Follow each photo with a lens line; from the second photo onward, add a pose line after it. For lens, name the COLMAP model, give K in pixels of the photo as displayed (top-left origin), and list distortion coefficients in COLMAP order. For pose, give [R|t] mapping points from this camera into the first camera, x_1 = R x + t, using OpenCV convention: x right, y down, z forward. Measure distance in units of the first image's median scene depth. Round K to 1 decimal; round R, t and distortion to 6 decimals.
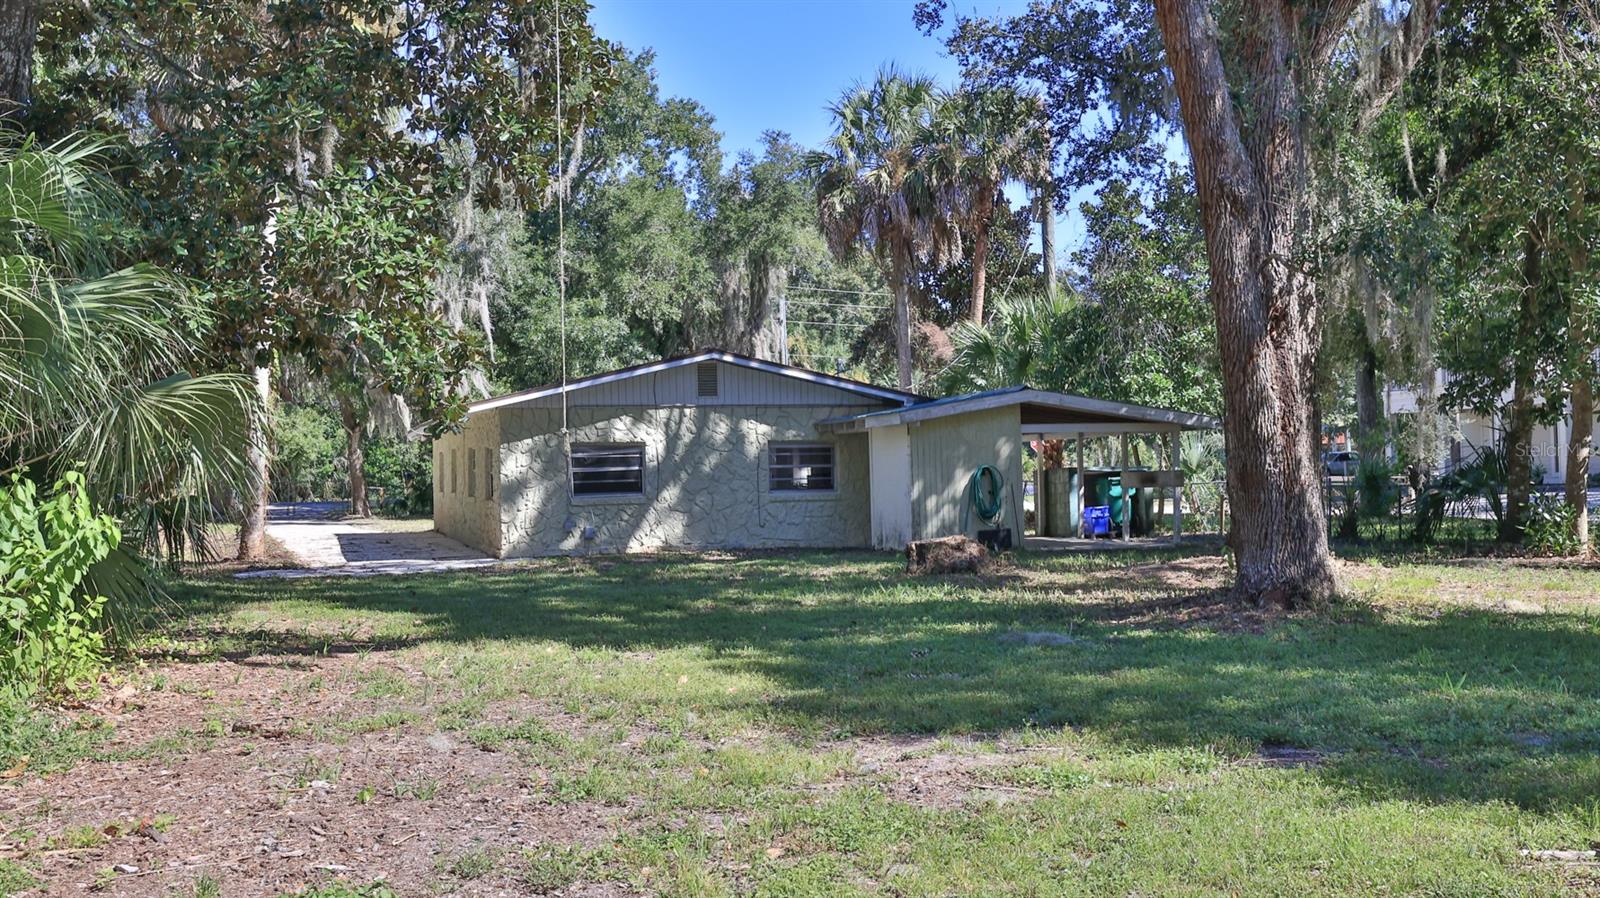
lens RADIAL K [[1674.0, 0, 800.0], [0, 1674.0, 449.0], [0, 0, 1]] dist [-0.020332, -0.009539]
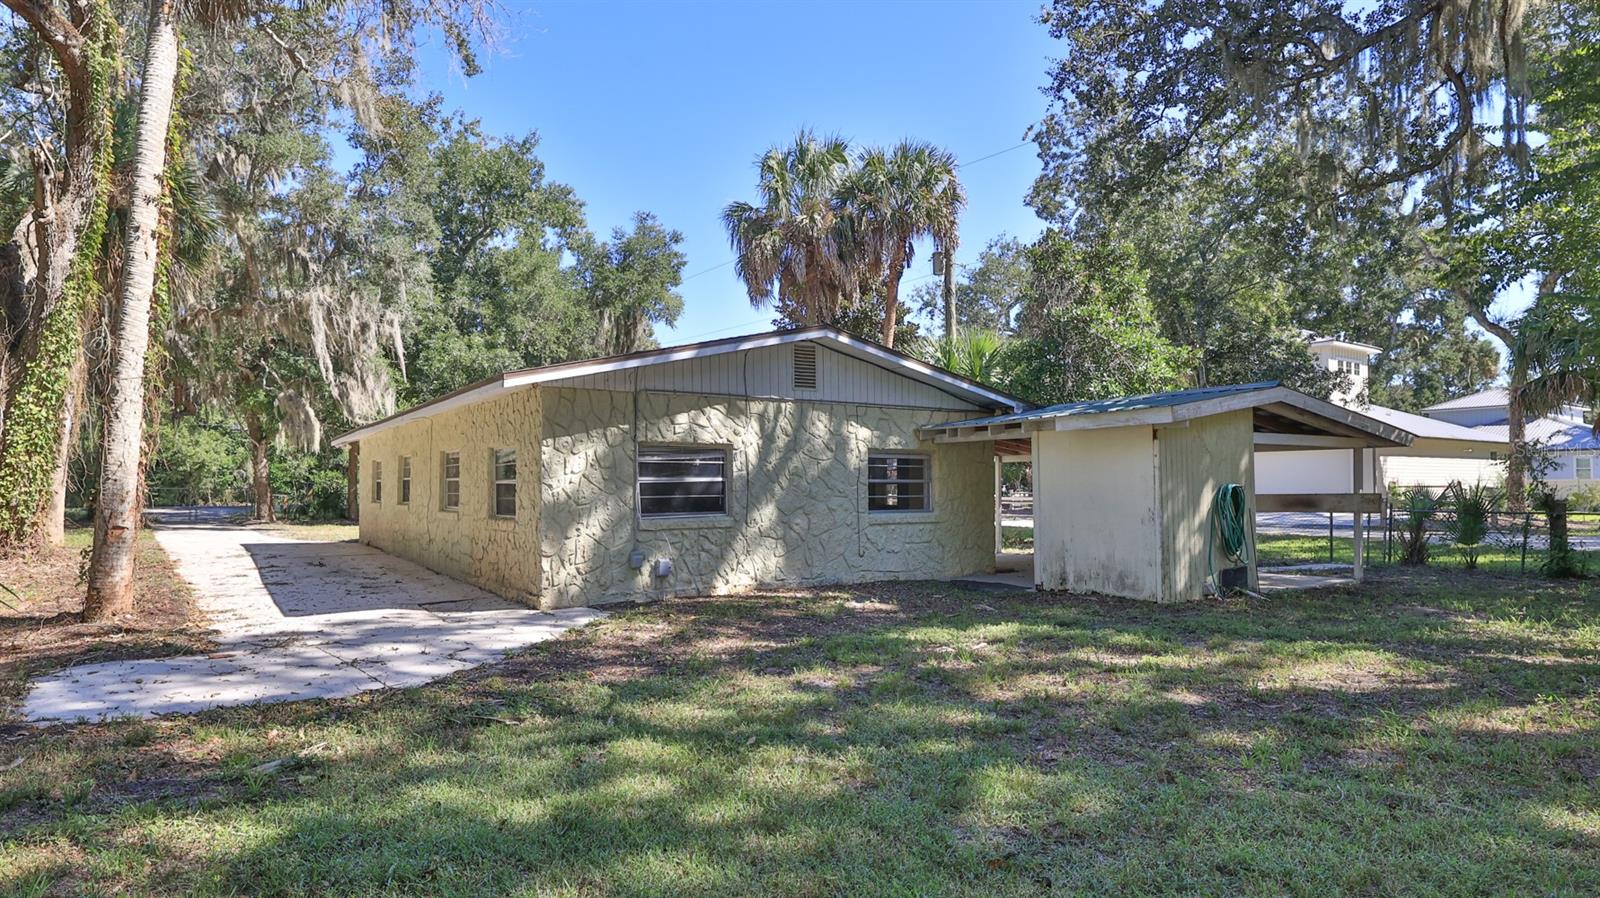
lens RADIAL K [[880.9, 0, 791.0], [0, 880.9, 448.8], [0, 0, 1]] dist [-0.015809, -0.001088]
pose [[0.954811, 0.023895, 0.296252, -0.297172], [-0.015552, 0.999414, -0.030489, 0.014936], [-0.296807, 0.024504, 0.954623, 1.003425]]
